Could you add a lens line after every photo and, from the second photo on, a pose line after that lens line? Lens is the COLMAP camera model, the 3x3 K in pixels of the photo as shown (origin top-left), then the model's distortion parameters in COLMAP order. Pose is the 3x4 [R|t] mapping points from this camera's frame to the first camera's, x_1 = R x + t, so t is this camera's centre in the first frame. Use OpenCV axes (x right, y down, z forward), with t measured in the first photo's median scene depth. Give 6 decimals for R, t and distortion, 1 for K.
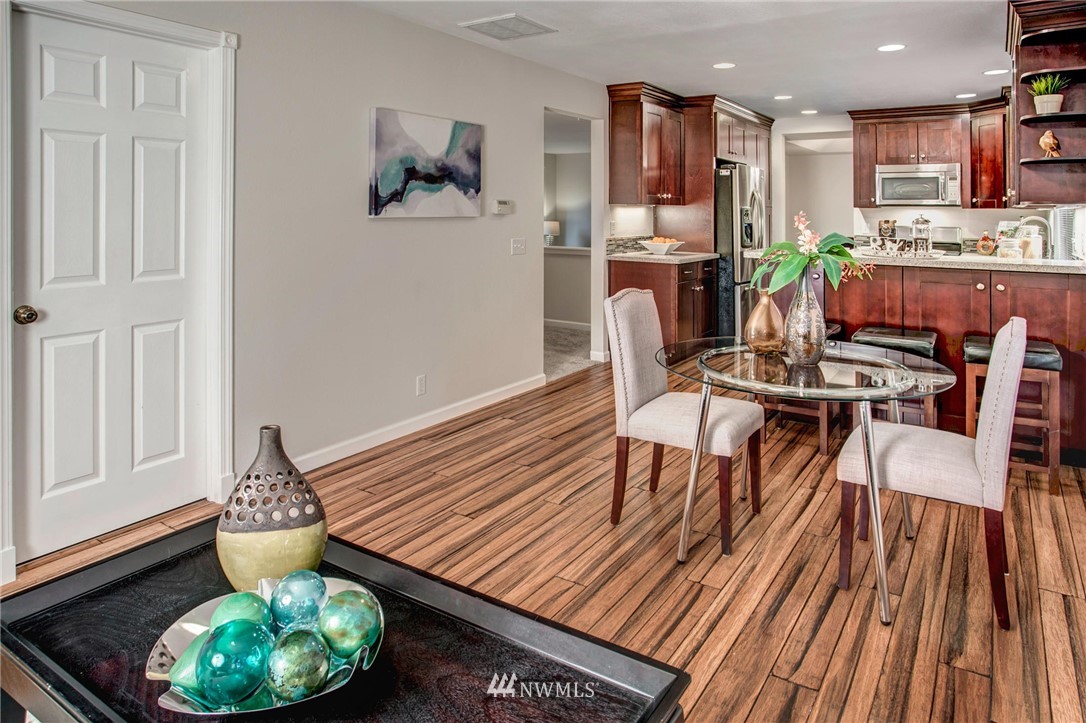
lens RADIAL K [[698.3, 0, 564.2], [0, 698.3, 246.9], [0, 0, 1]] dist [-0.001758, 0.000092]
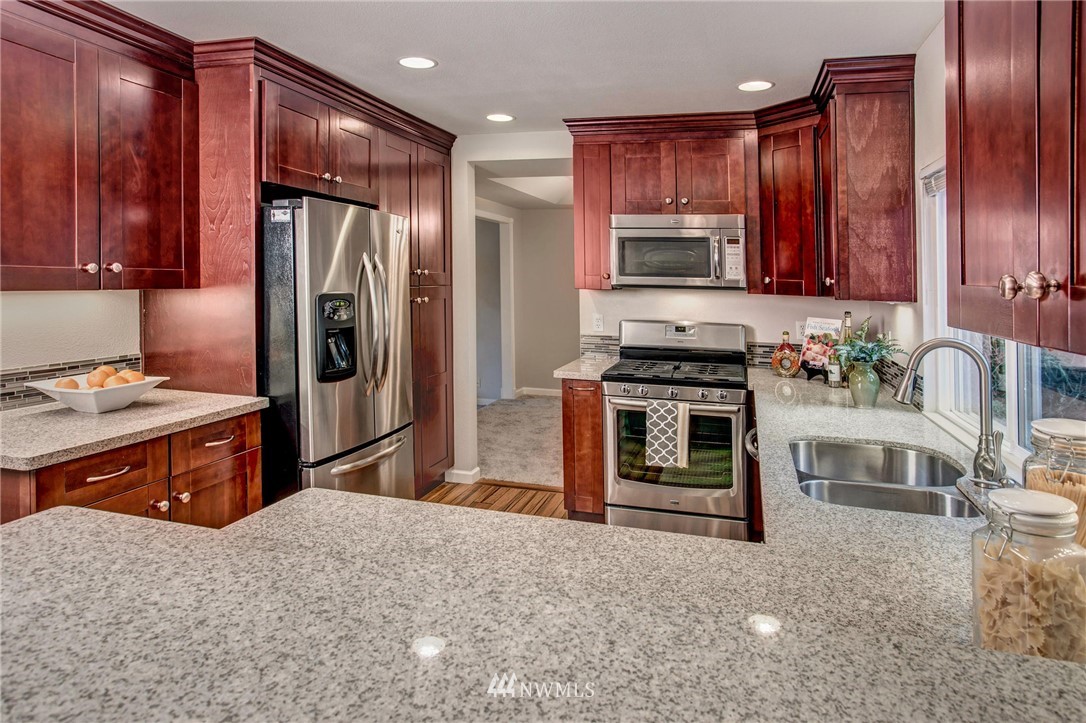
lens RADIAL K [[668.0, 0, 565.4], [0, 668.0, 268.6], [0, 0, 1]] dist [-0.002749, -0.000148]
pose [[0.958194, 0.010917, 0.285911, 0.273226], [0.005767, 0.998332, -0.057447, -0.045537], [-0.286062, 0.056694, 0.956533, 0.524109]]
